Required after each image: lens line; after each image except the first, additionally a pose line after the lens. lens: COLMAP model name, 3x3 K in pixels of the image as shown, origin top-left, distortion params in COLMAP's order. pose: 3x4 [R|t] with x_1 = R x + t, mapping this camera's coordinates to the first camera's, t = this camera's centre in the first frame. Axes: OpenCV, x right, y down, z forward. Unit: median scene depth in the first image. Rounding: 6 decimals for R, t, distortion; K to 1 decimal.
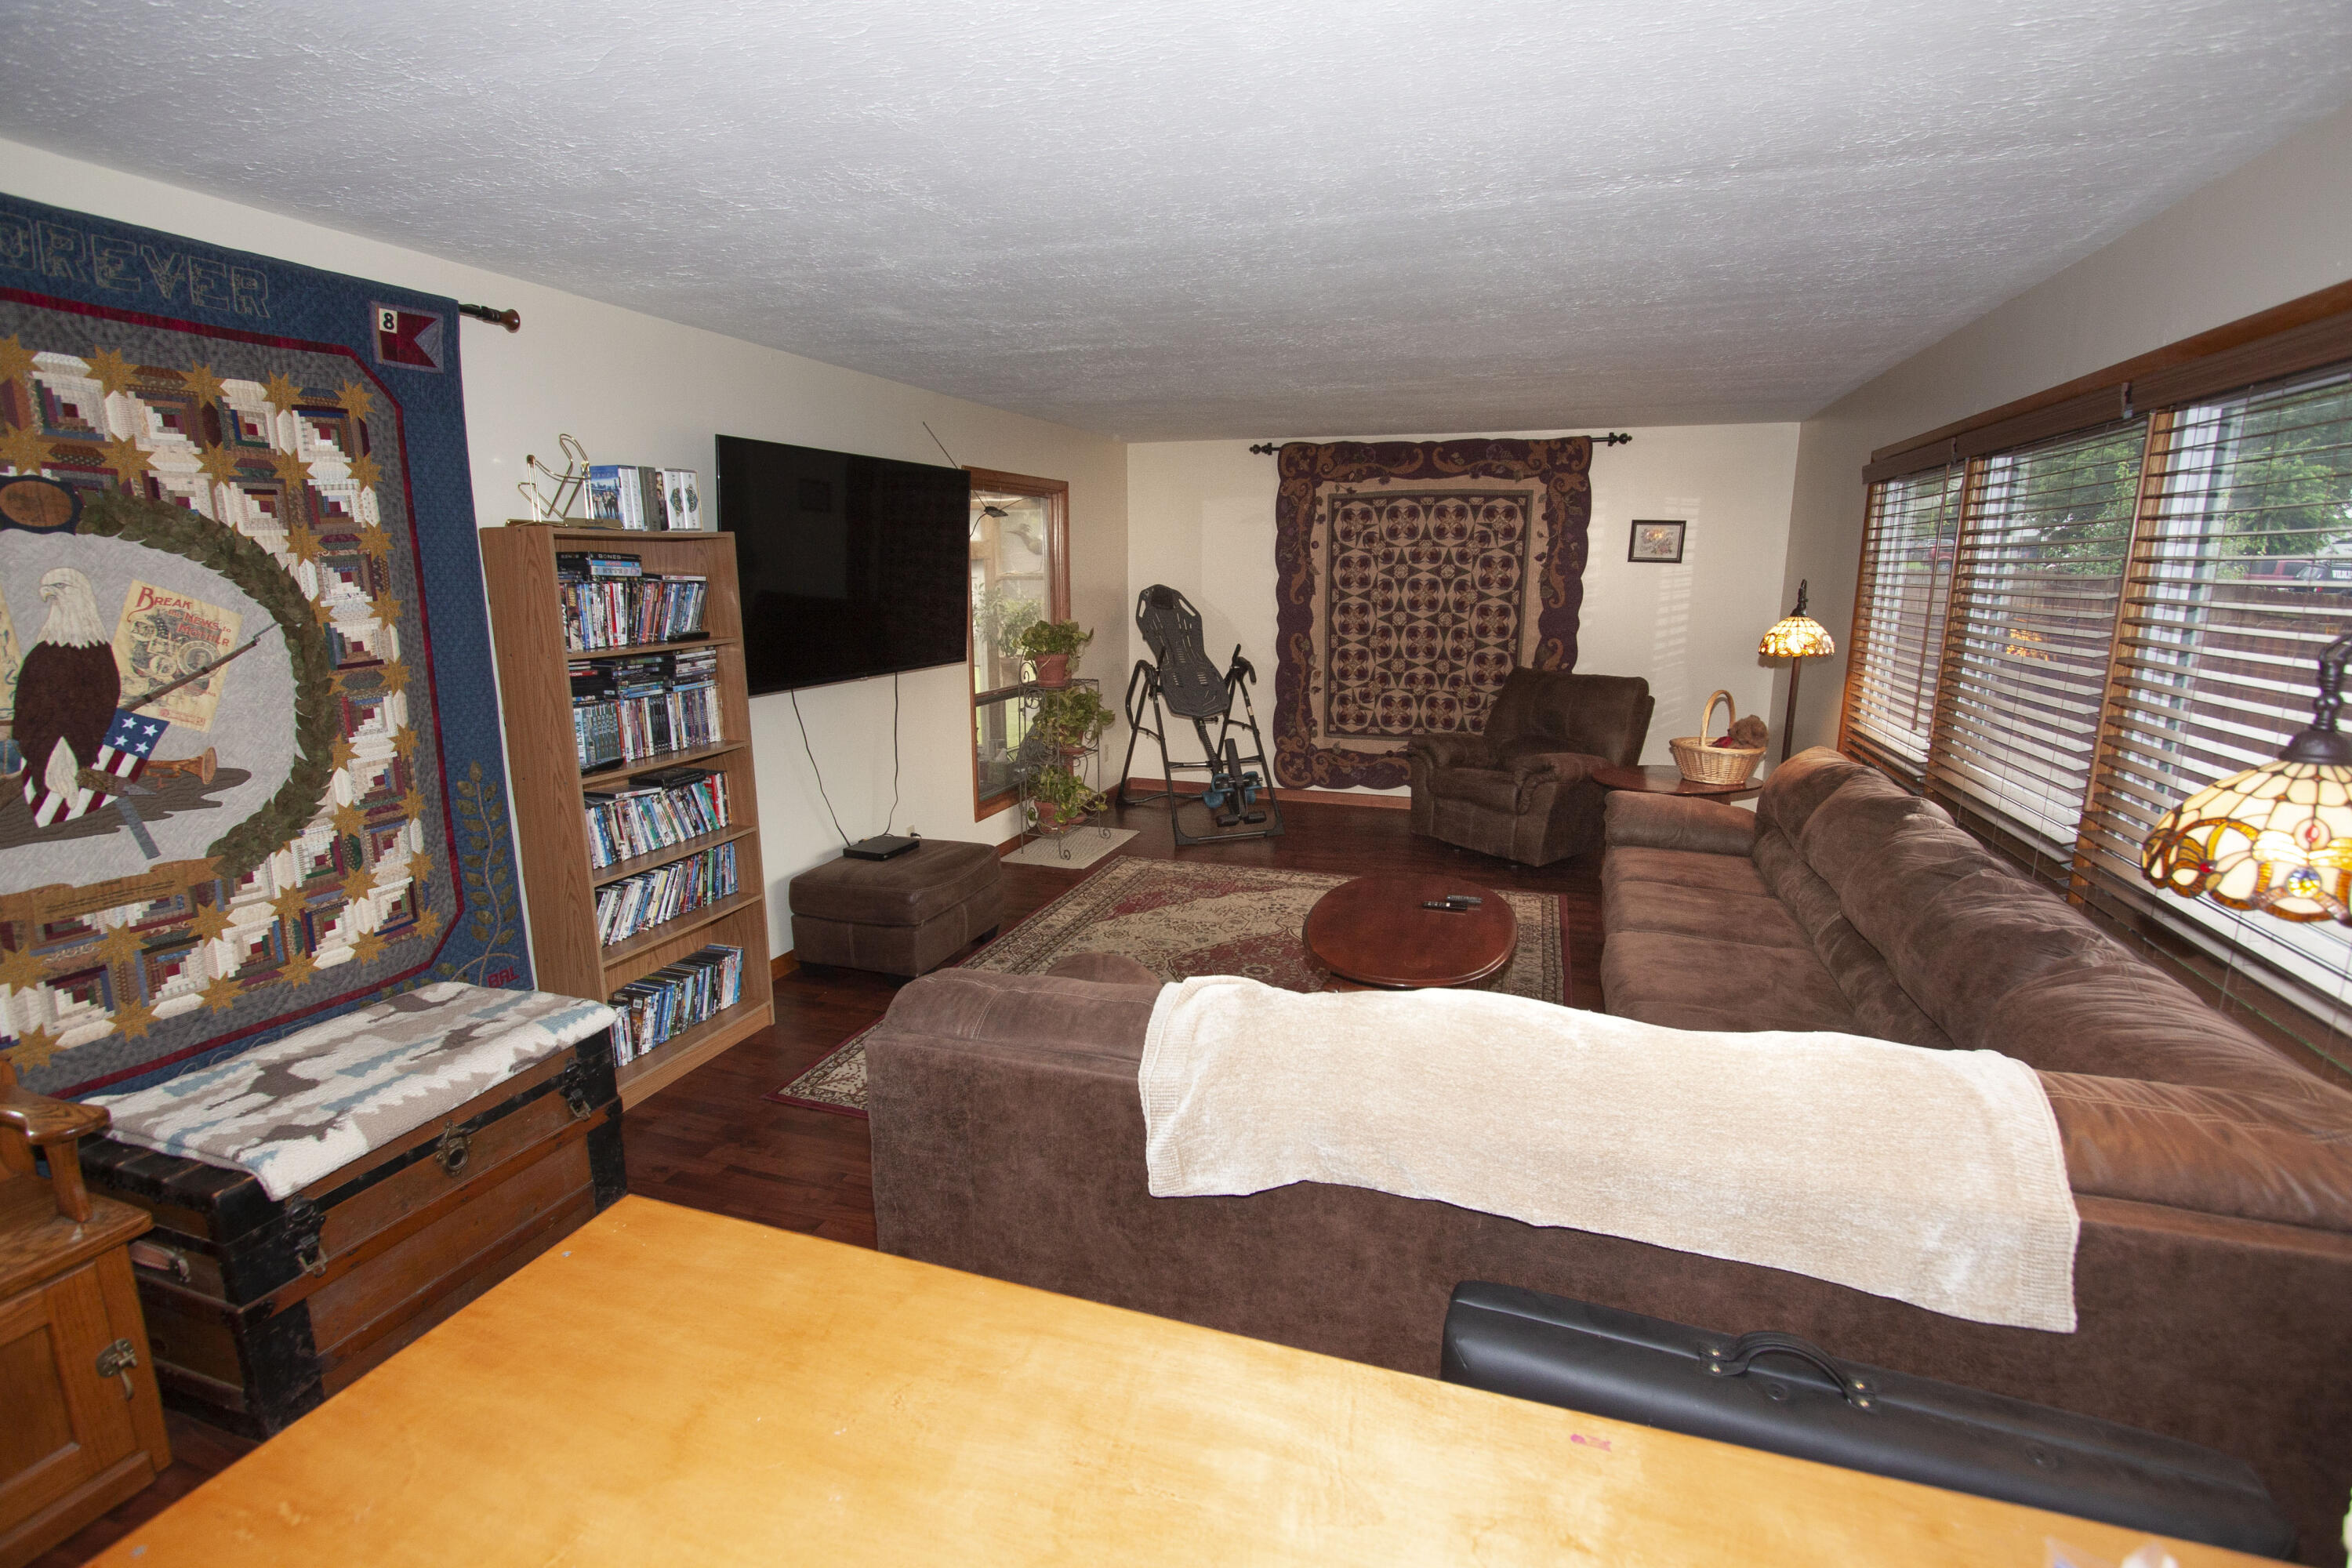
lens RADIAL K [[1086.2, 0, 1183.2], [0, 1086.2, 776.6], [0, 0, 1]] dist [-0.012581, 0.002098]
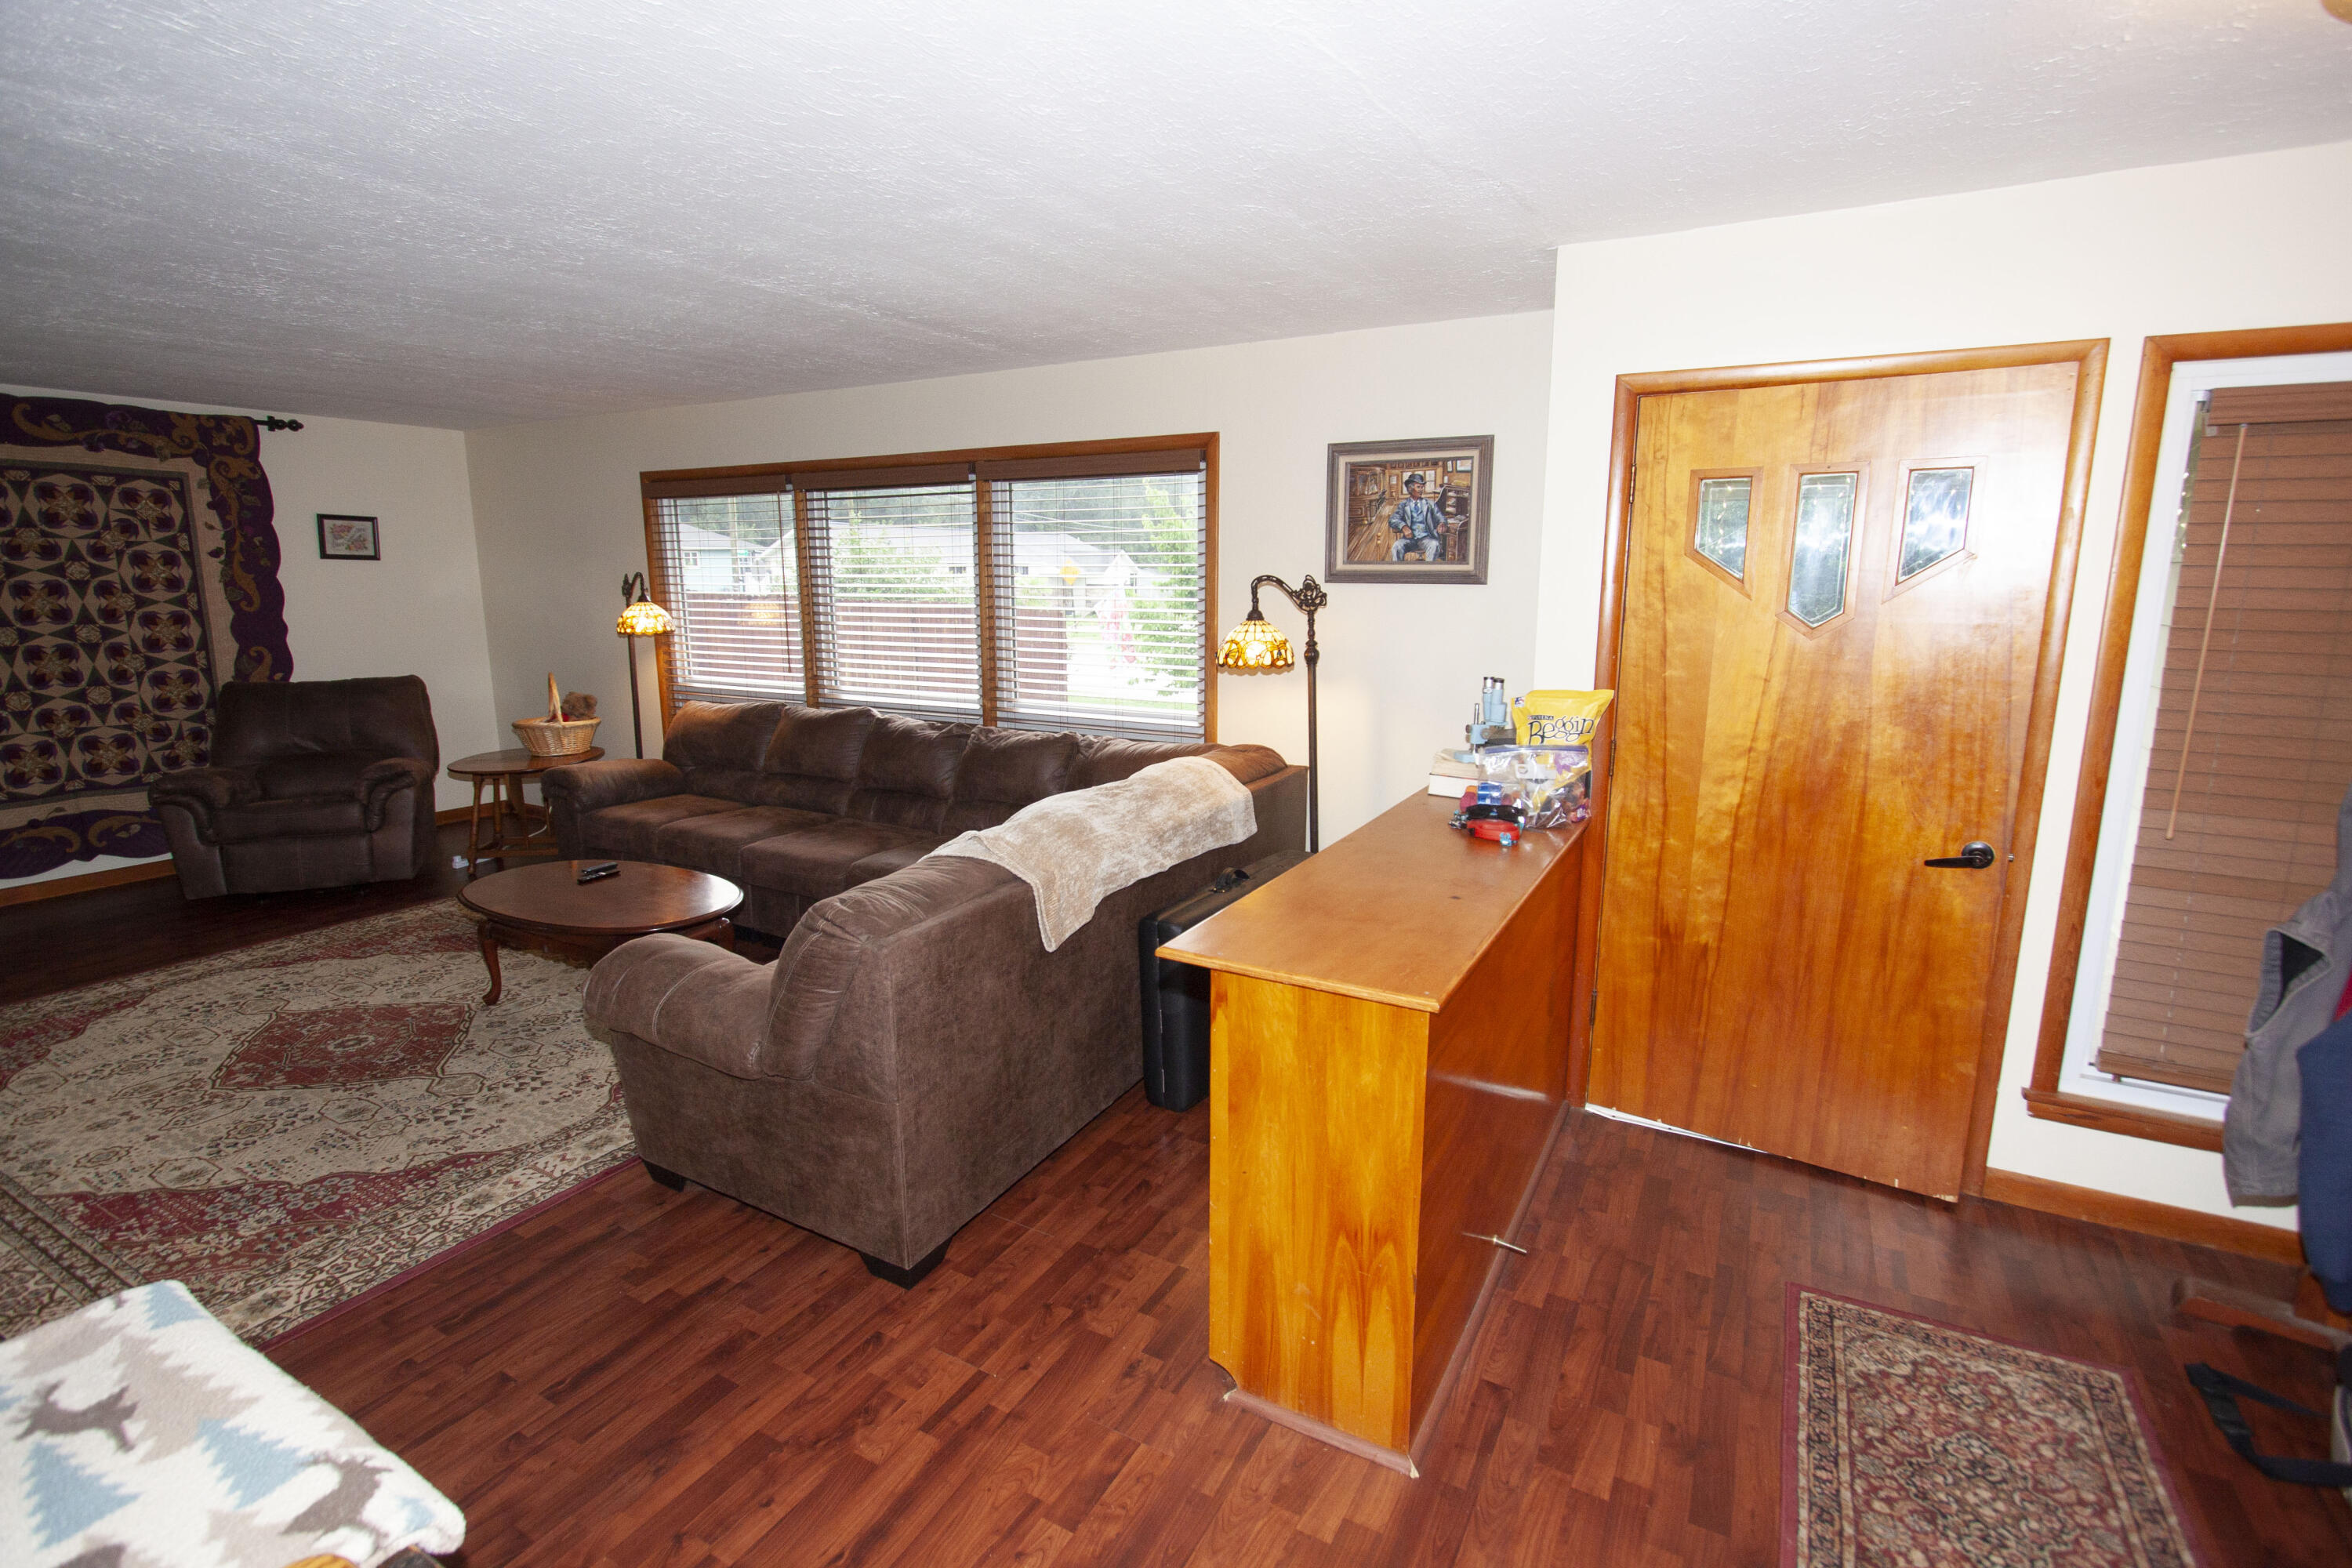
lens RADIAL K [[1086.2, 0, 1183.2], [0, 1086.2, 776.6], [0, 0, 1]] dist [-0.012581, 0.002098]
pose [[0.183600, -0.186215, 0.965202, -0.993531], [0.188795, 0.970293, 0.151285, -0.043098], [-0.964701, 0.154449, 0.213303, 0.299423]]
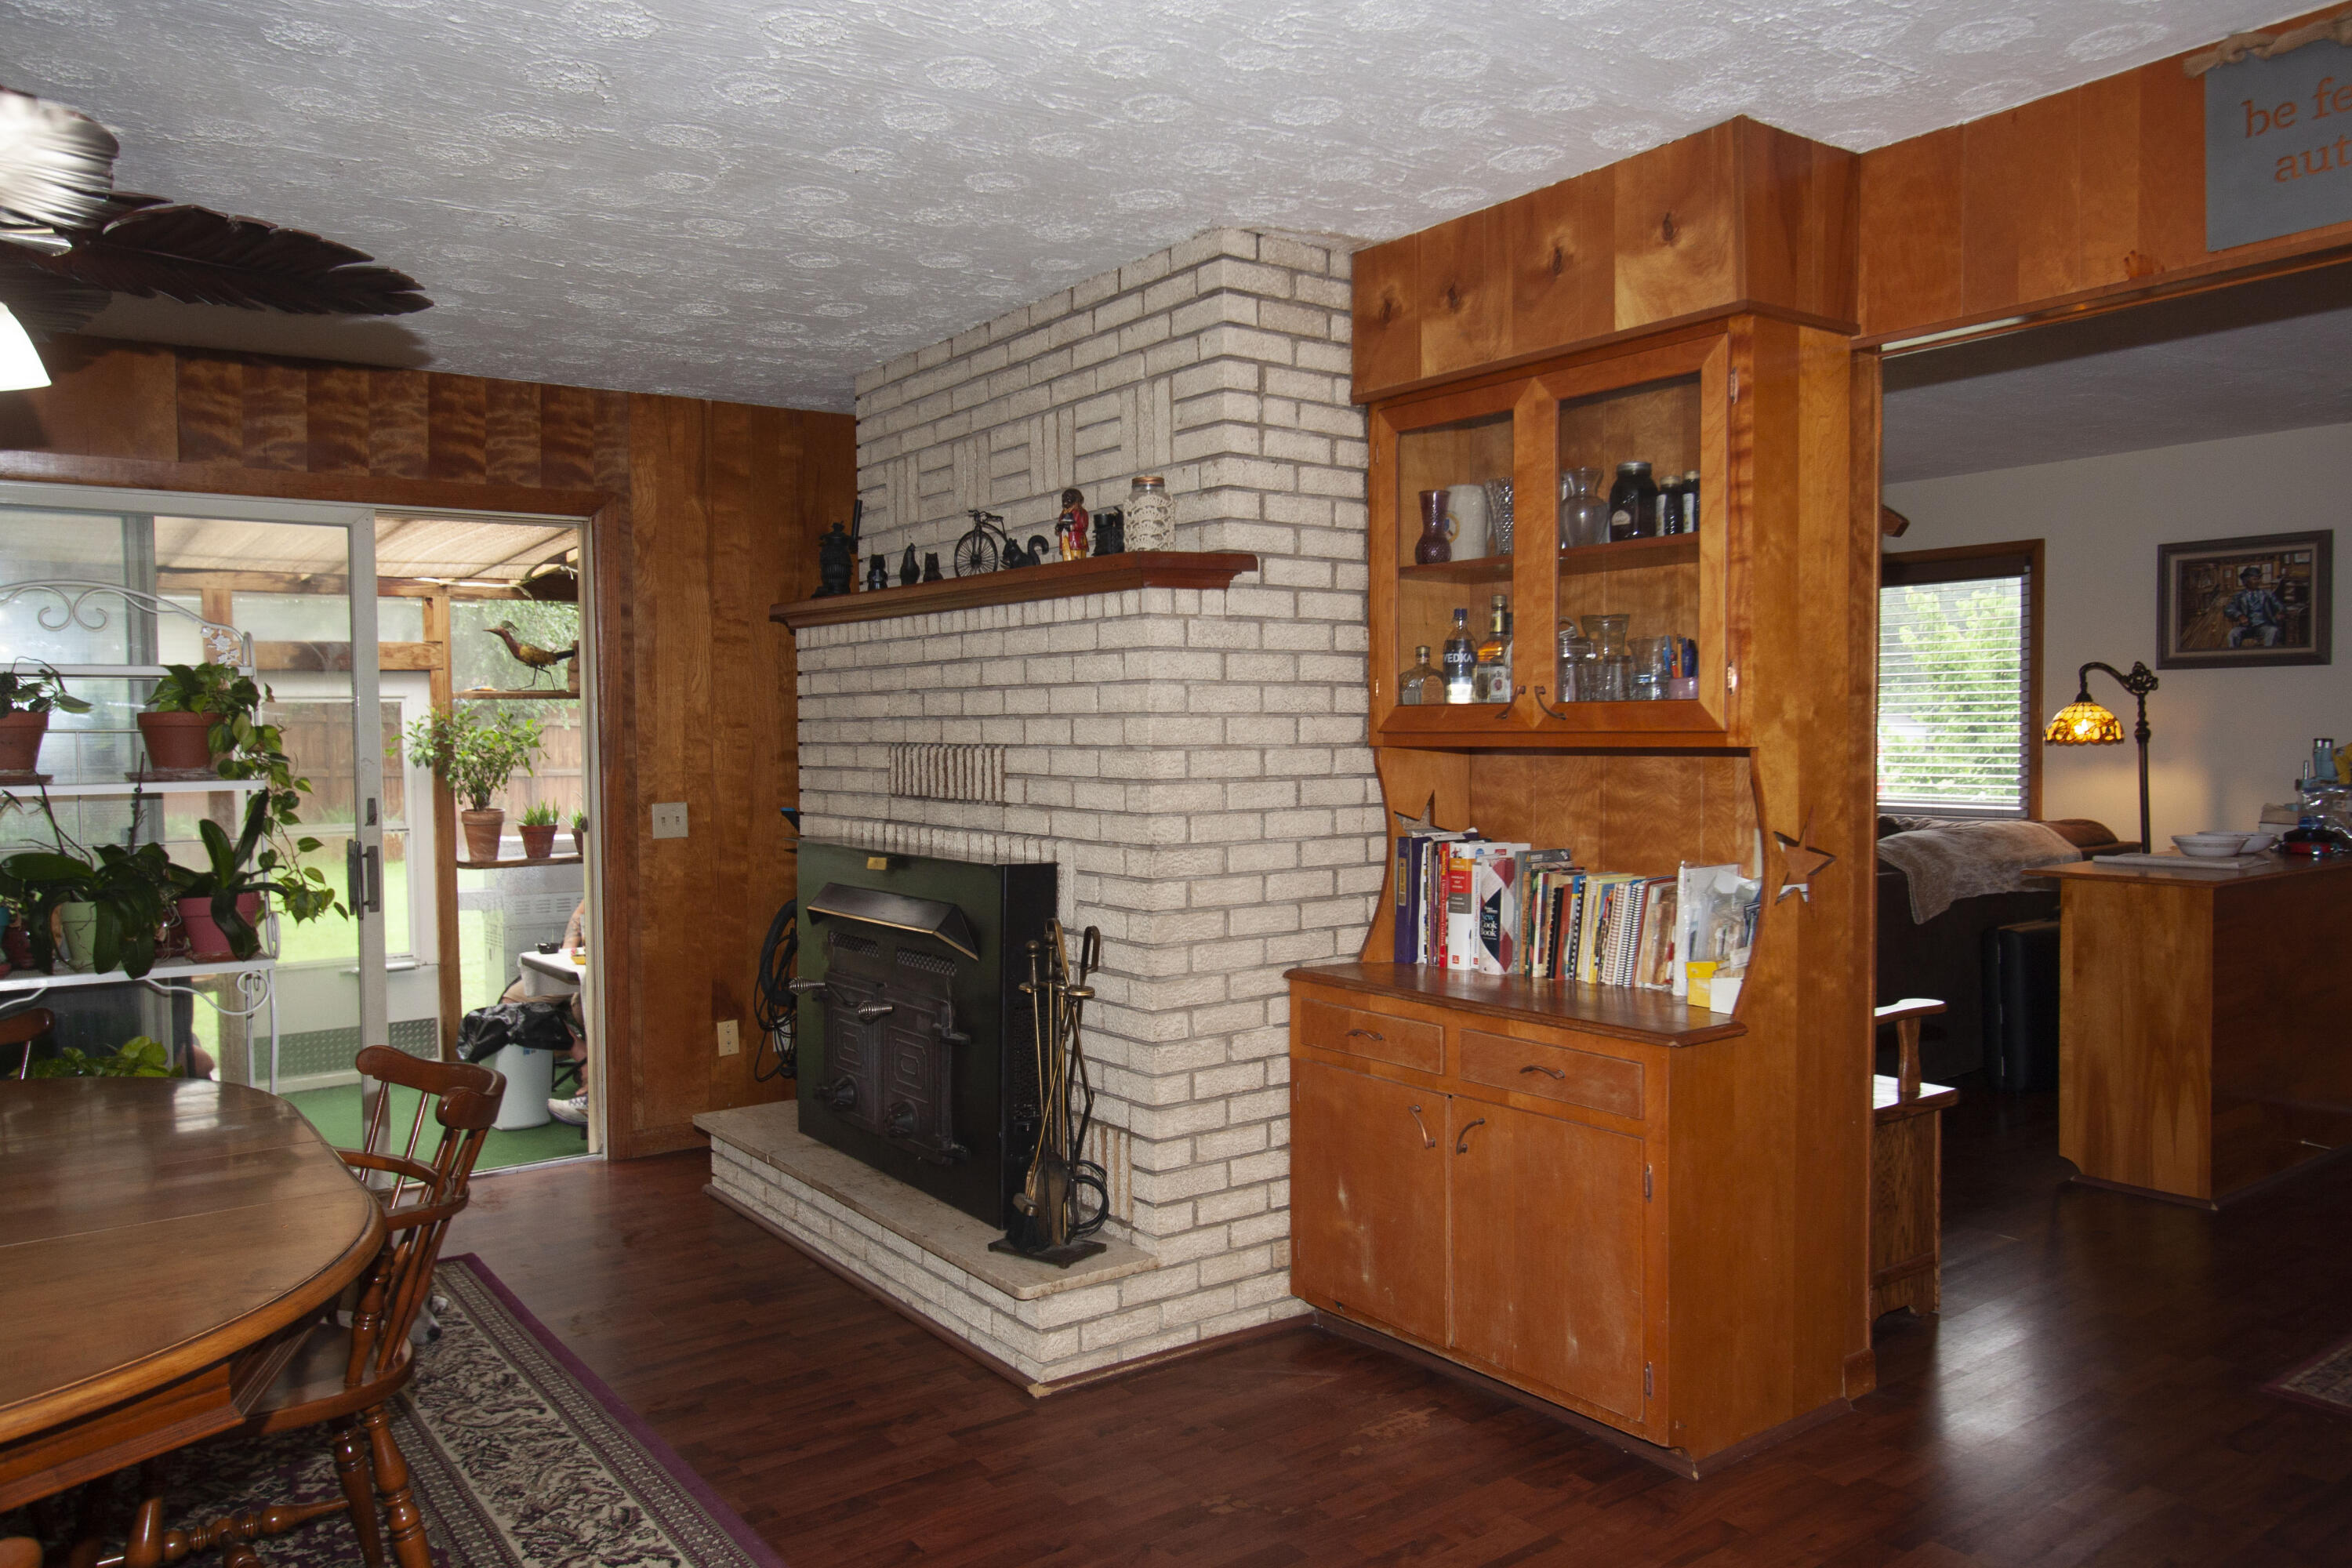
lens RADIAL K [[1654.3, 0, 1176.0], [0, 1654.3, 784.0], [0, 0, 1]] dist [-0.014350, 0.024126]
pose [[0.574687, -0.035582, 0.817600, -2.398074], [0.167439, 0.983032, -0.074911, 0.075028], [-0.801061, 0.179949, 0.570893, 0.178976]]
